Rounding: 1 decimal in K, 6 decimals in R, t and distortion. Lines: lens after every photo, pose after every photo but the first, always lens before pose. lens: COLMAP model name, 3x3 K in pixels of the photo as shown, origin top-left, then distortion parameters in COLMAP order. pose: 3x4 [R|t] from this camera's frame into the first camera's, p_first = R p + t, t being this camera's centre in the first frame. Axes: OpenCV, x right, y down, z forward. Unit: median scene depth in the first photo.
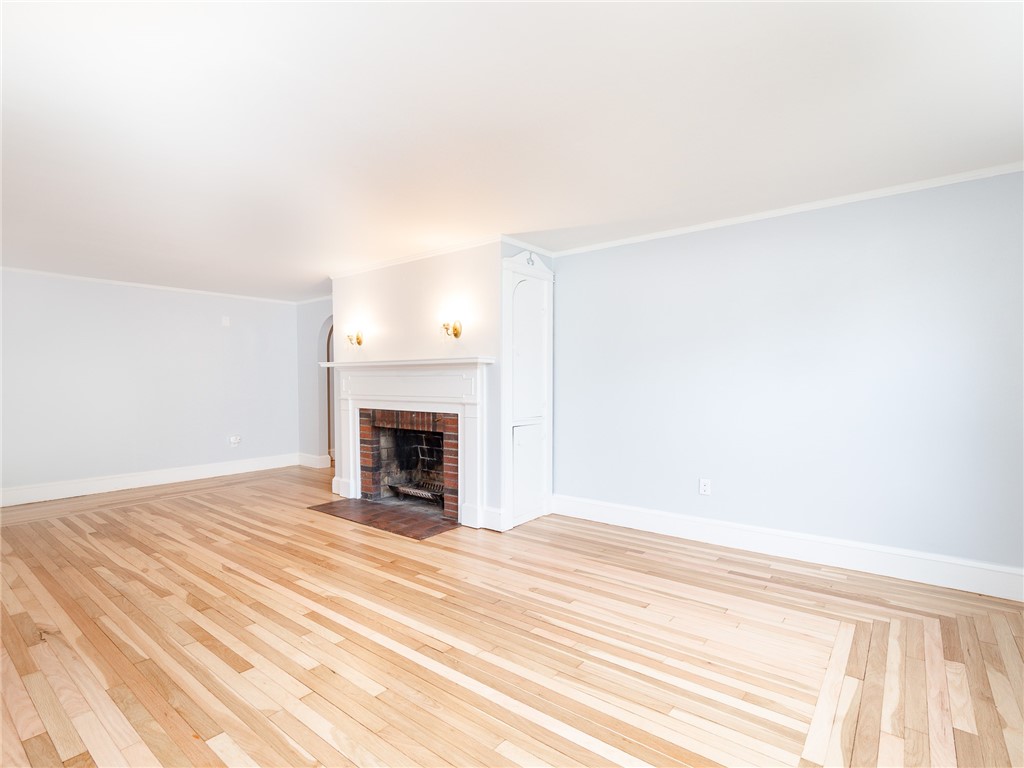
lens RADIAL K [[514.4, 0, 511.4], [0, 514.4, 401.0], [0, 0, 1]] dist [-0.000743, -0.000084]
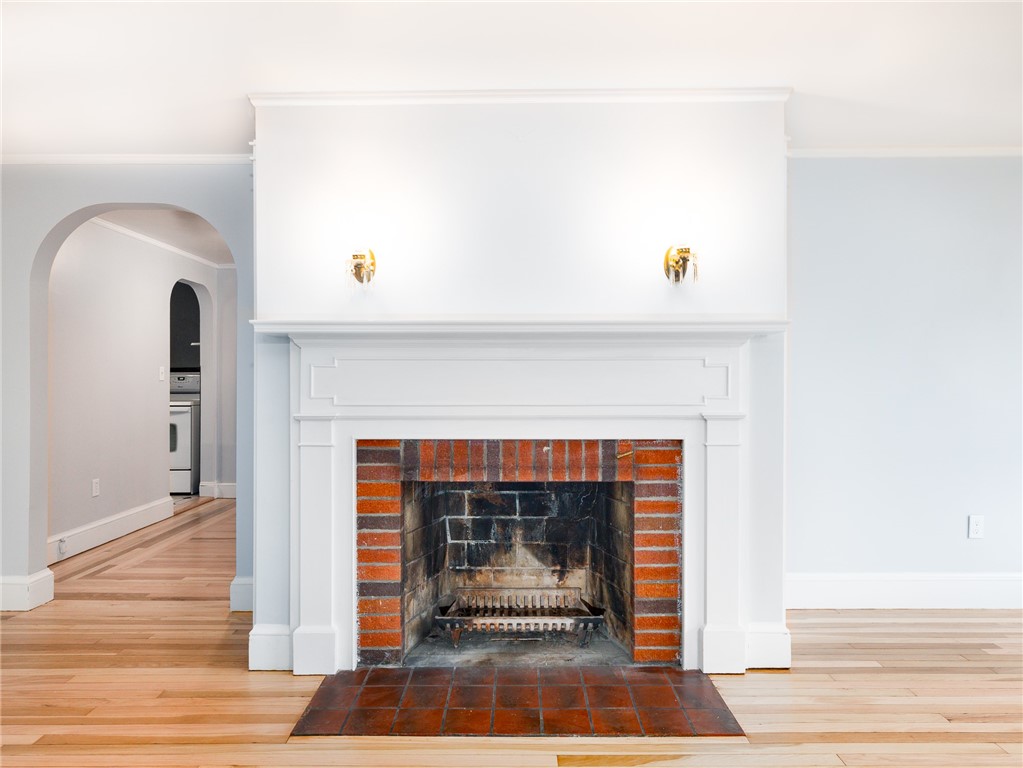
lens RADIAL K [[689.9, 0, 511.5], [0, 689.9, 384.0], [0, 0, 1]] dist [-0.004319, 0.002857]
pose [[0.789965, 0.000093, 0.613152, -0.615292], [0.026494, 0.999061, -0.034286, -0.008685], [-0.612580, 0.043329, 0.789220, 0.583229]]
